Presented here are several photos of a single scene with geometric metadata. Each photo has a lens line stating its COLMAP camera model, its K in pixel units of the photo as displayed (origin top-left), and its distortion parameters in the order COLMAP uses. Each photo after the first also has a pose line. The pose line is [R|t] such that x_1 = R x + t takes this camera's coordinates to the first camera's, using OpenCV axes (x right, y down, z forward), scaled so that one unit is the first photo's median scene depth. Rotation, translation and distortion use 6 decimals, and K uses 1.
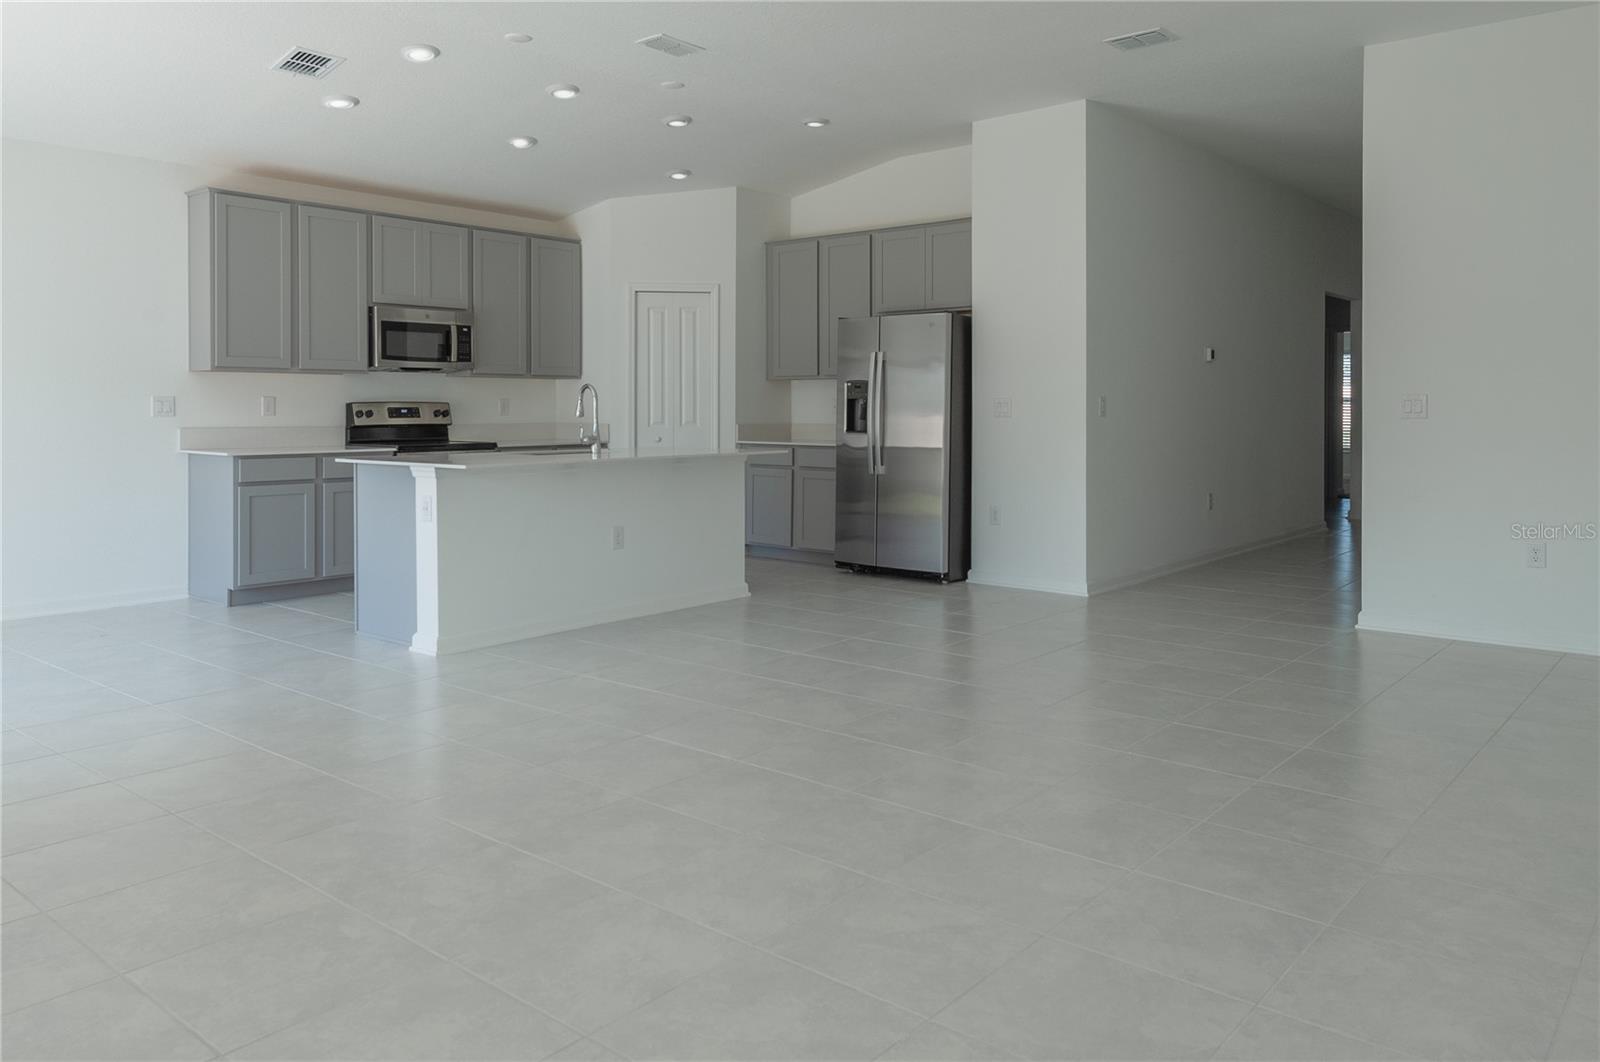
lens RADIAL K [[1147.2, 0, 806.1], [0, 1147.2, 401.7], [0, 0, 1]] dist [0.029903, -0.029179]
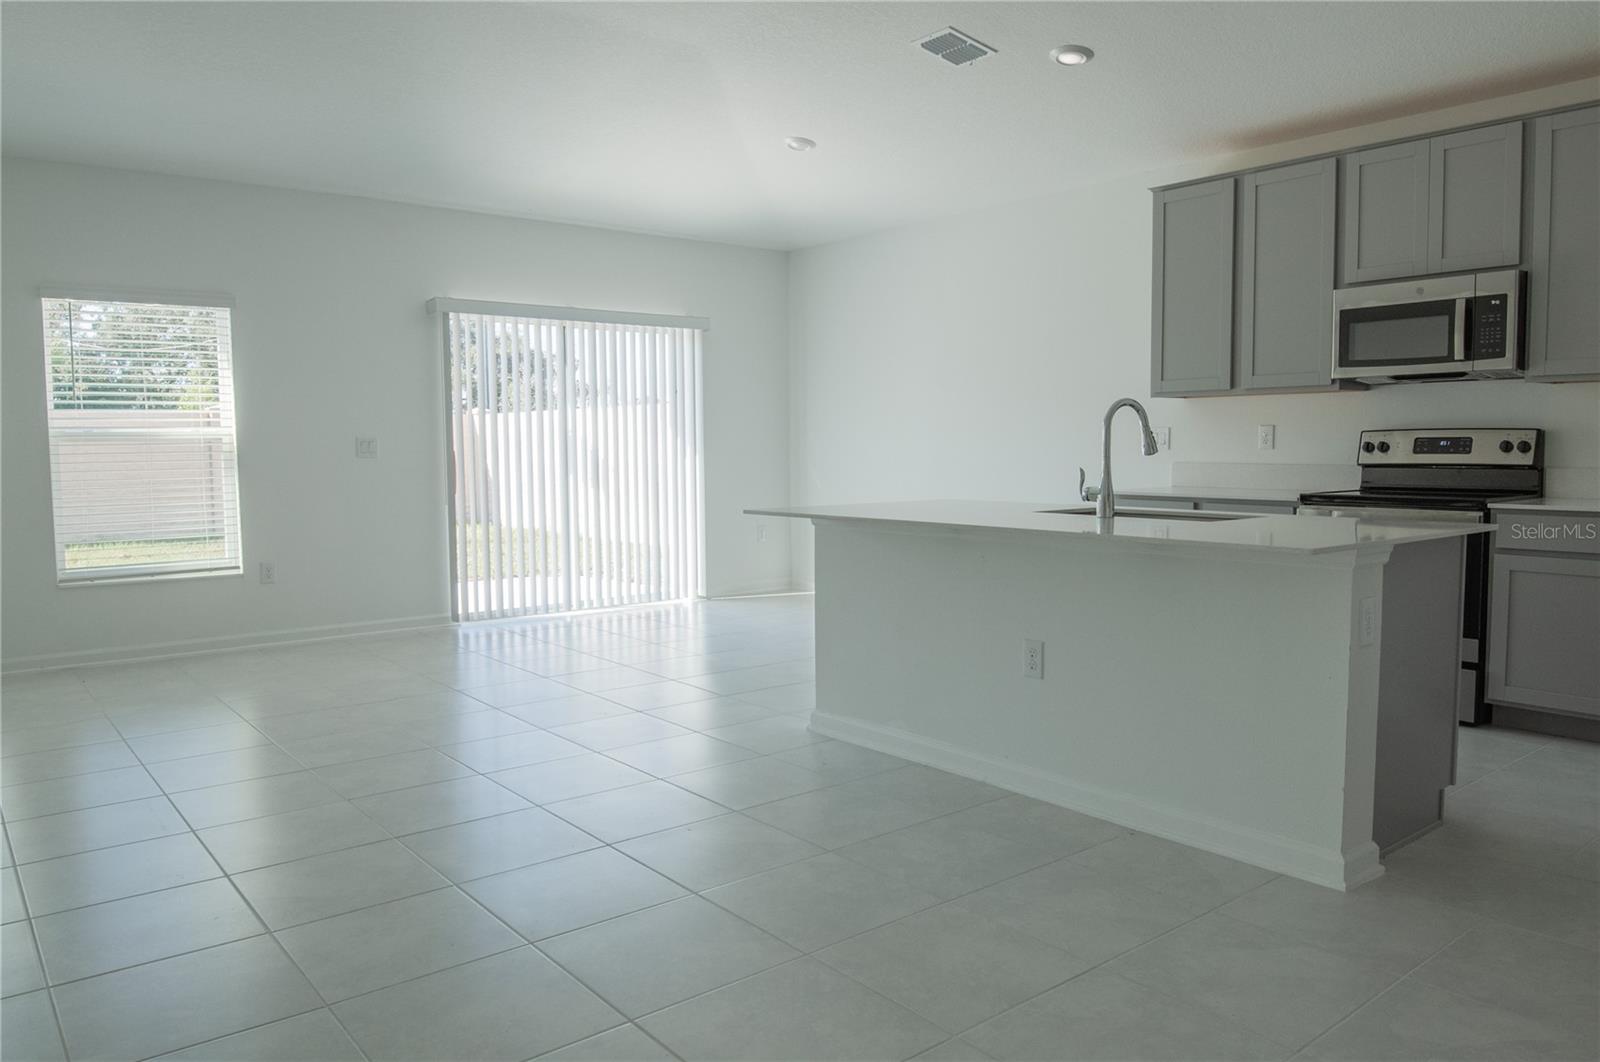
lens RADIAL K [[1113.5, 0, 806.9], [0, 1113.5, 538.3], [0, 0, 1]] dist [0.002207, -0.046356]
pose [[-0.195669, 0.084188, -0.977050, 0.328691], [0.014383, 0.996447, 0.082979, 0.004765], [0.980564, 0.002183, -0.196185, 0.781115]]
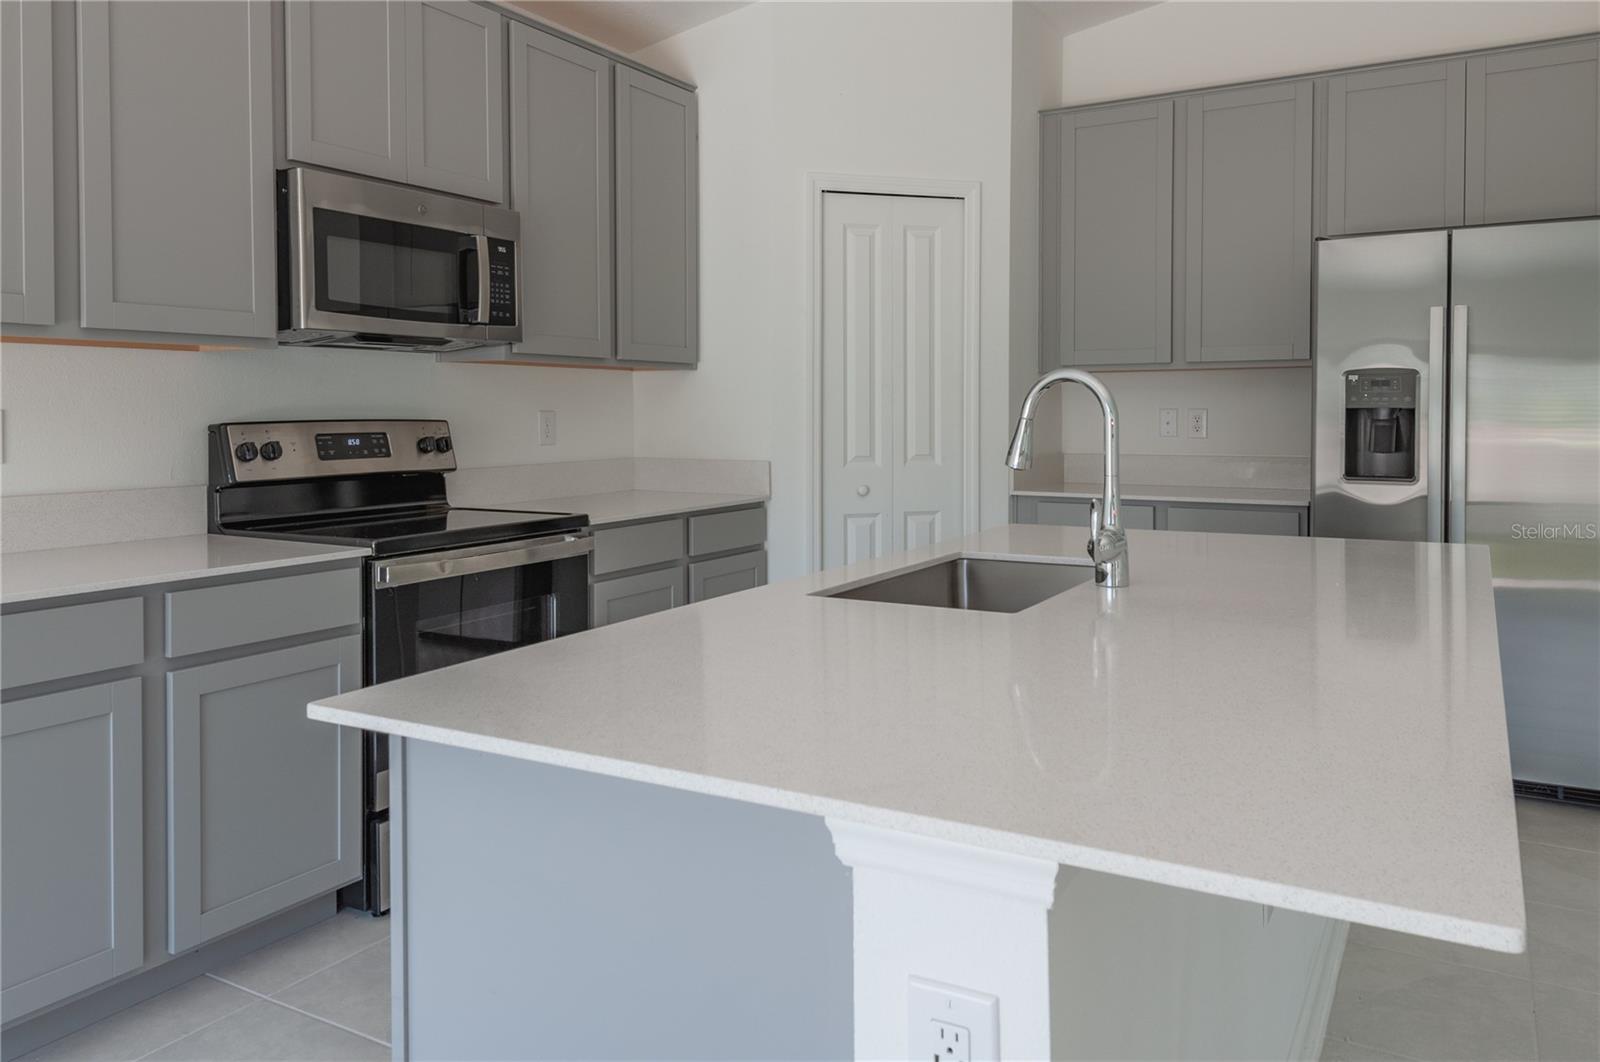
lens RADIAL K [[1153.6, 0, 826.3], [0, 1153.6, 419.5], [0, 0, 1]] dist [0.033796, -0.032364]
pose [[0.984652, -0.005057, 0.174457, -0.256913], [0.003098, 0.999929, 0.011500, -0.004243], [-0.174502, -0.010783, 0.984598, 0.565045]]
